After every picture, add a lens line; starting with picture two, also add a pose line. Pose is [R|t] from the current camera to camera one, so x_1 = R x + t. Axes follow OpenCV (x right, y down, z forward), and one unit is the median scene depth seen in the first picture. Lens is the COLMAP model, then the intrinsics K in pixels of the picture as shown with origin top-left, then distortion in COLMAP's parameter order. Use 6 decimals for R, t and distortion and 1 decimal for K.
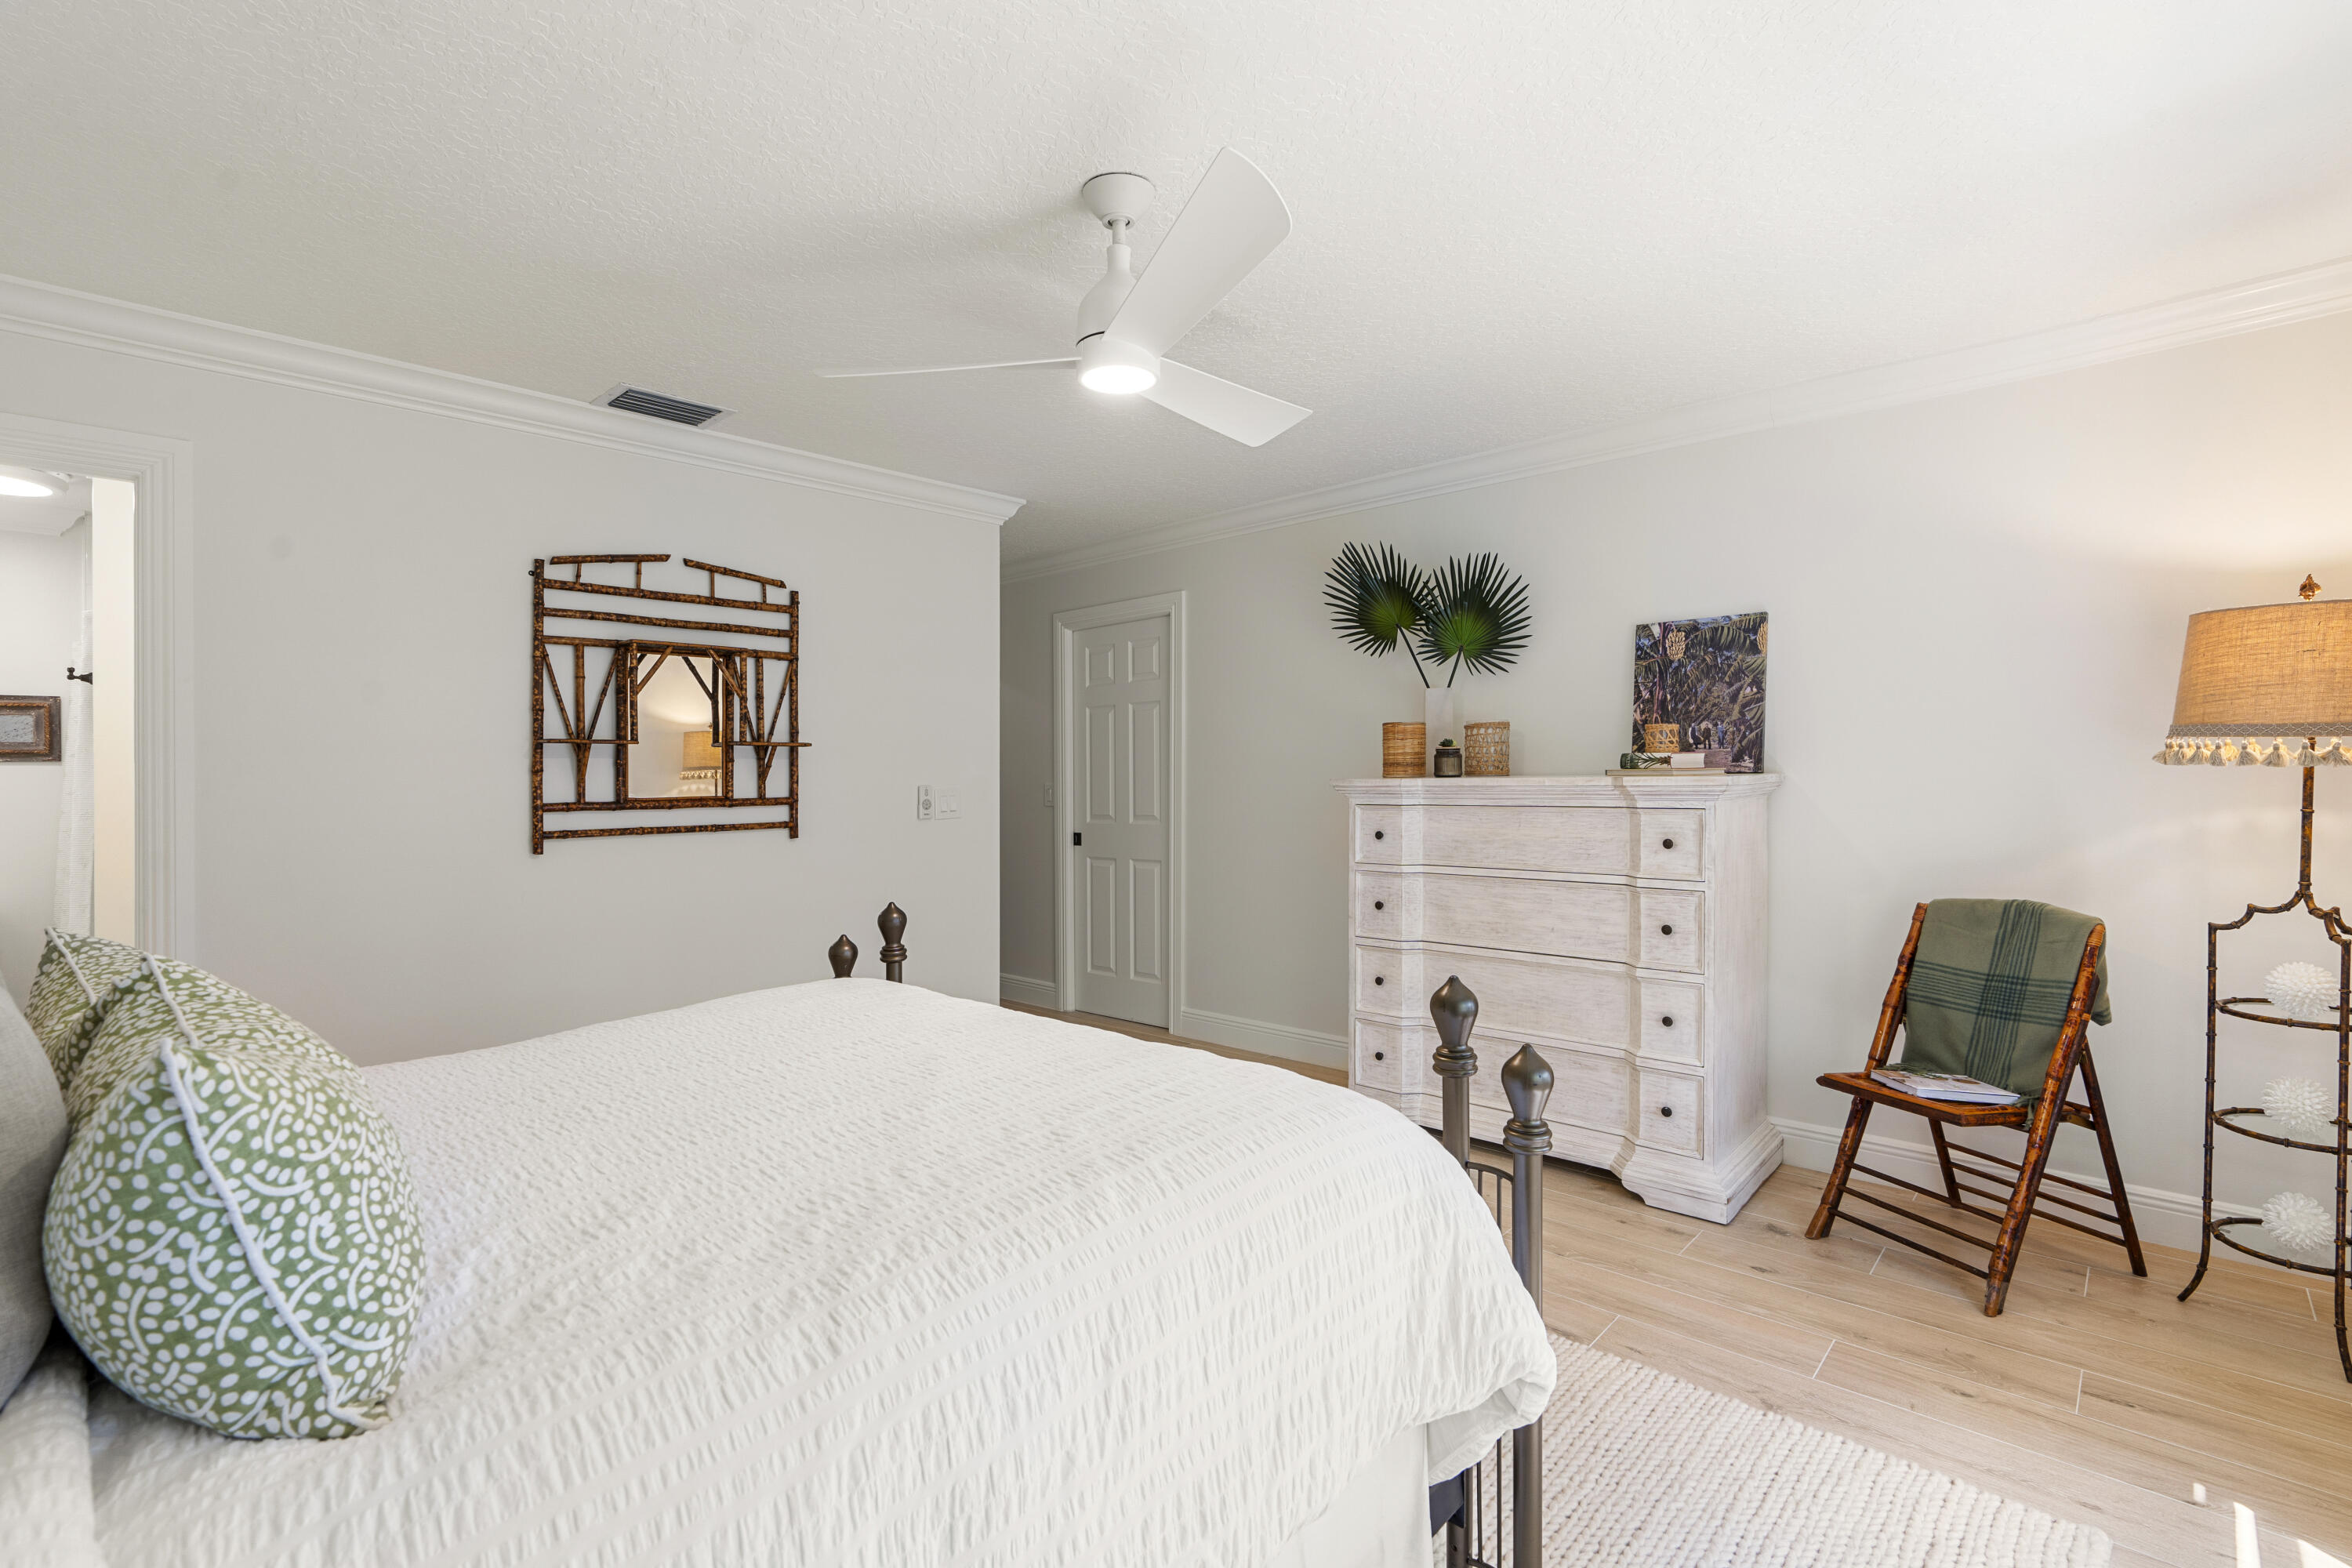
lens RADIAL K [[1068.8, 0, 1176.3], [0, 1068.8, 783.3], [0, 0, 1]] dist [-0.009708, 0.003088]
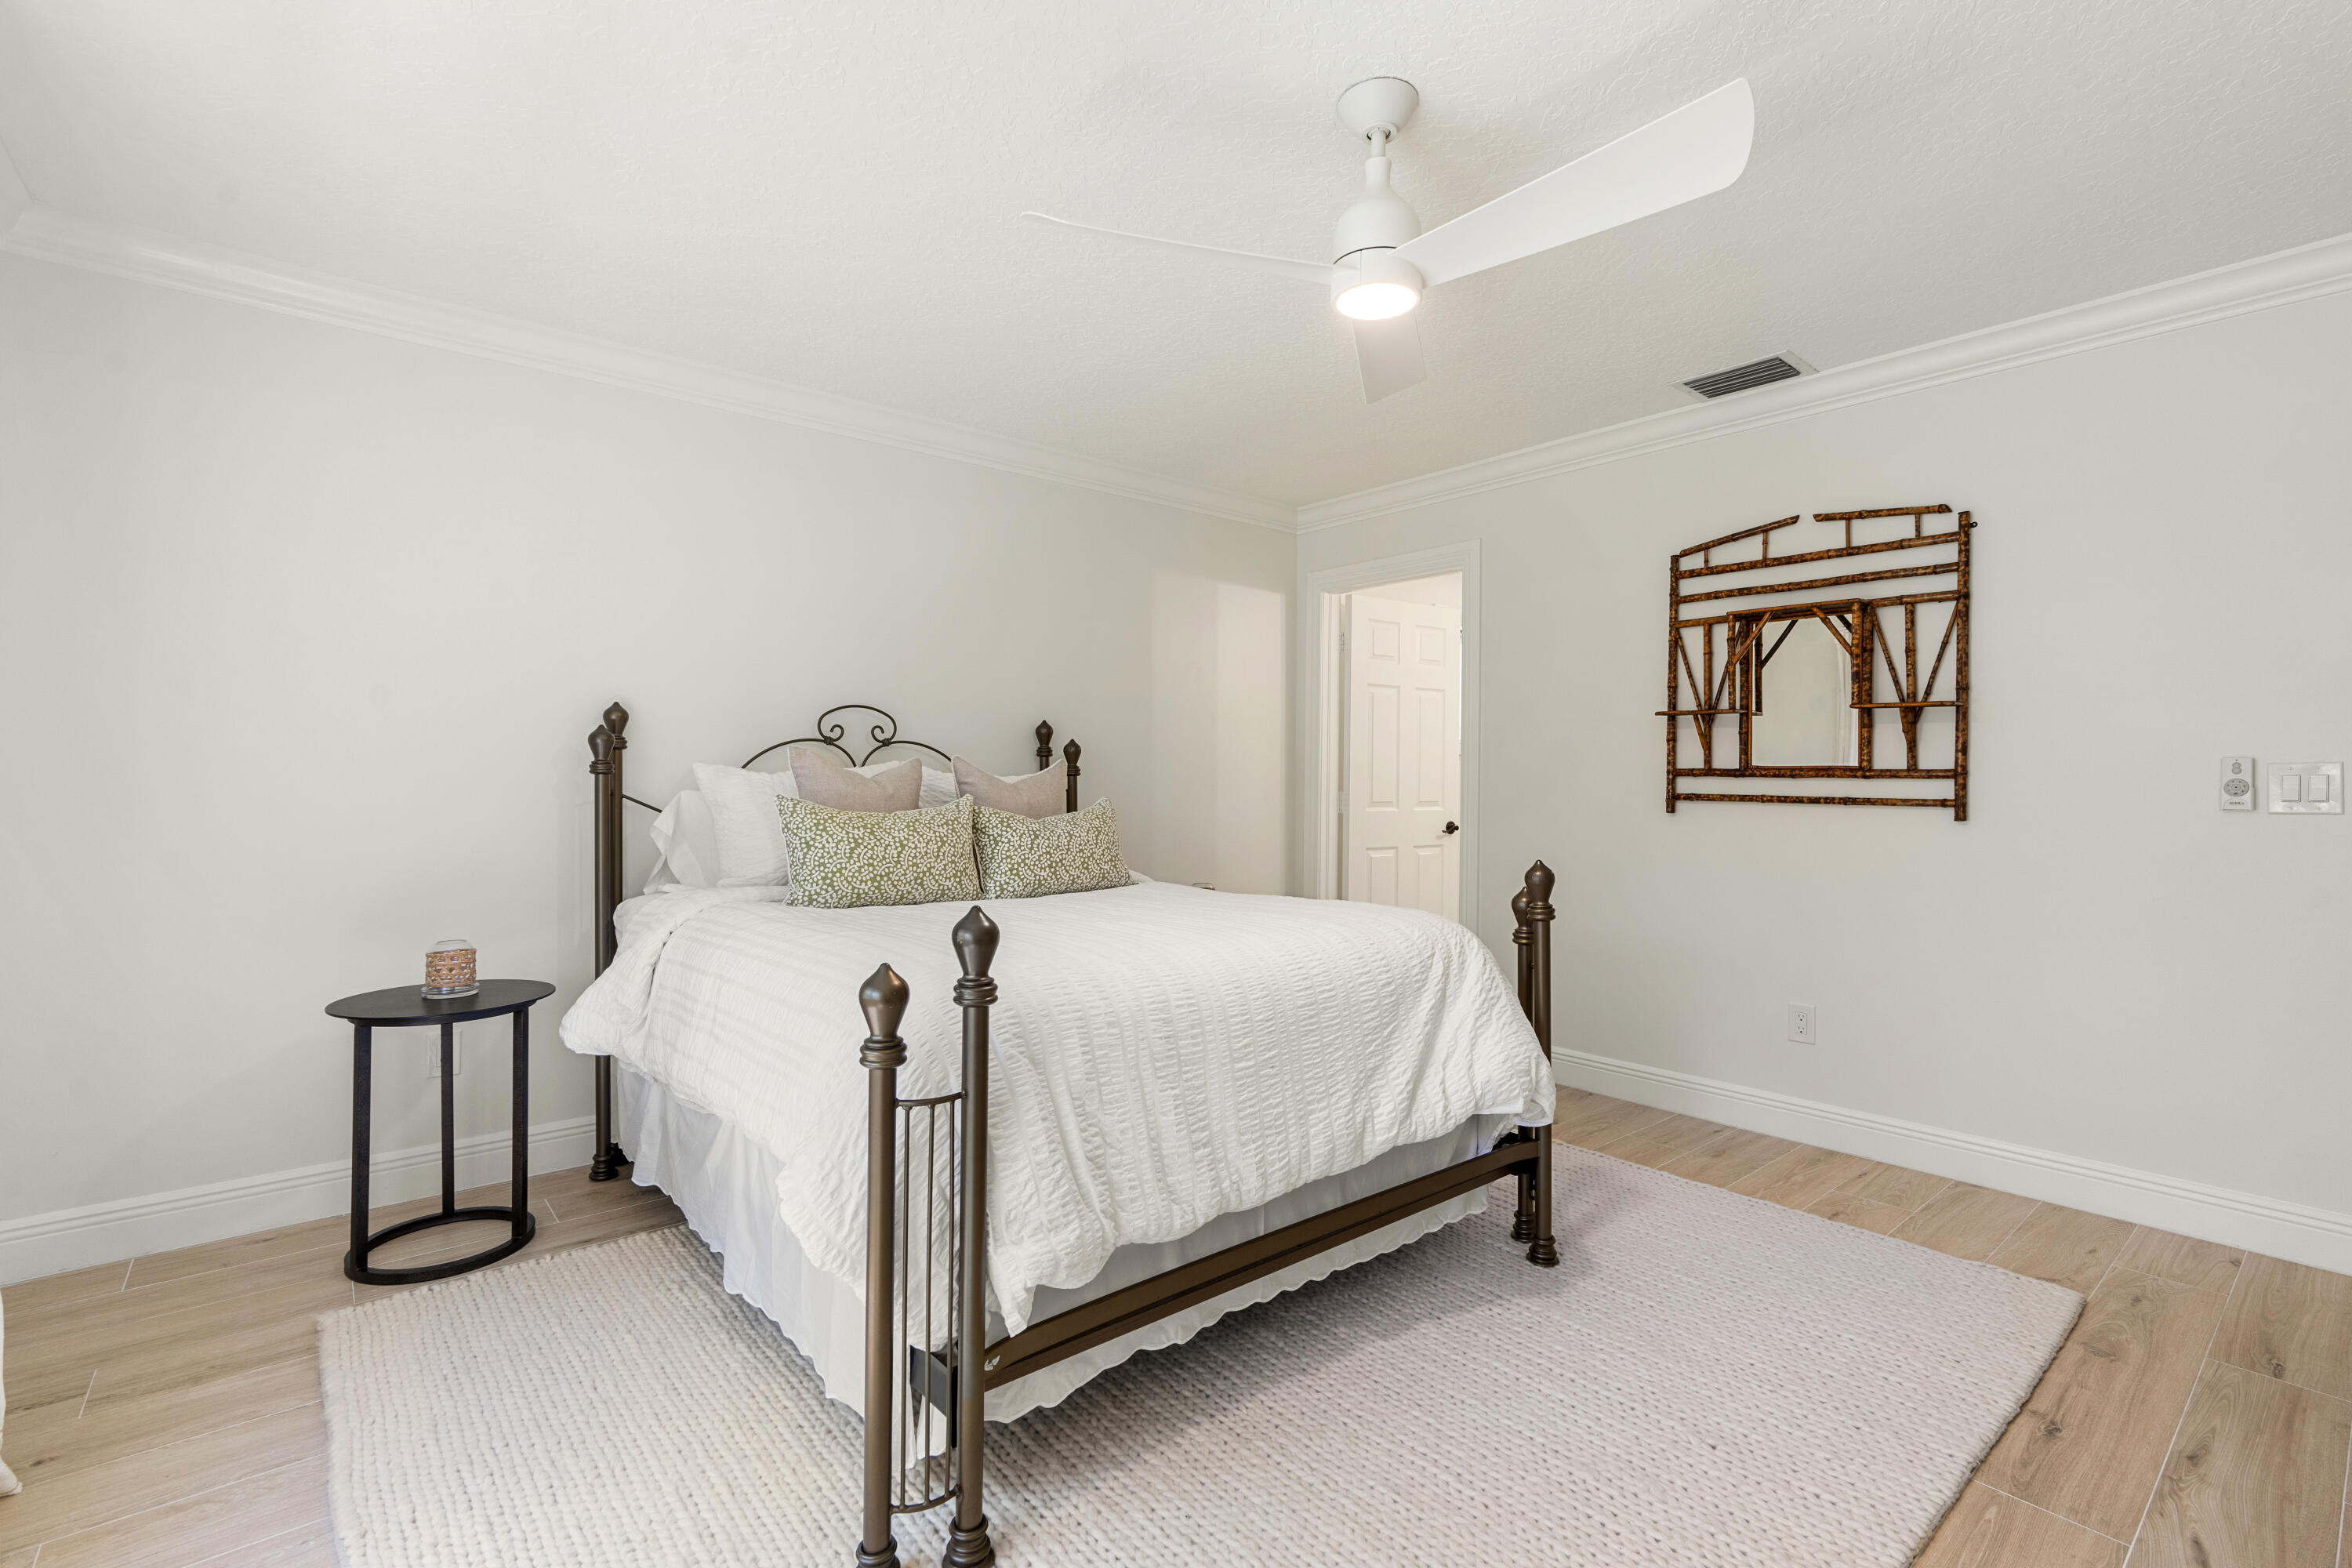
lens RADIAL K [[1073.5, 0, 1182.0], [0, 1073.5, 775.4], [0, 0, 1]] dist [0.003960, 0.000211]
pose [[-0.114701, 0.012767, -0.993318, 0.569038], [-0.014287, 0.999793, 0.014500, 0.015763], [0.993297, 0.015855, -0.114494, 0.568052]]
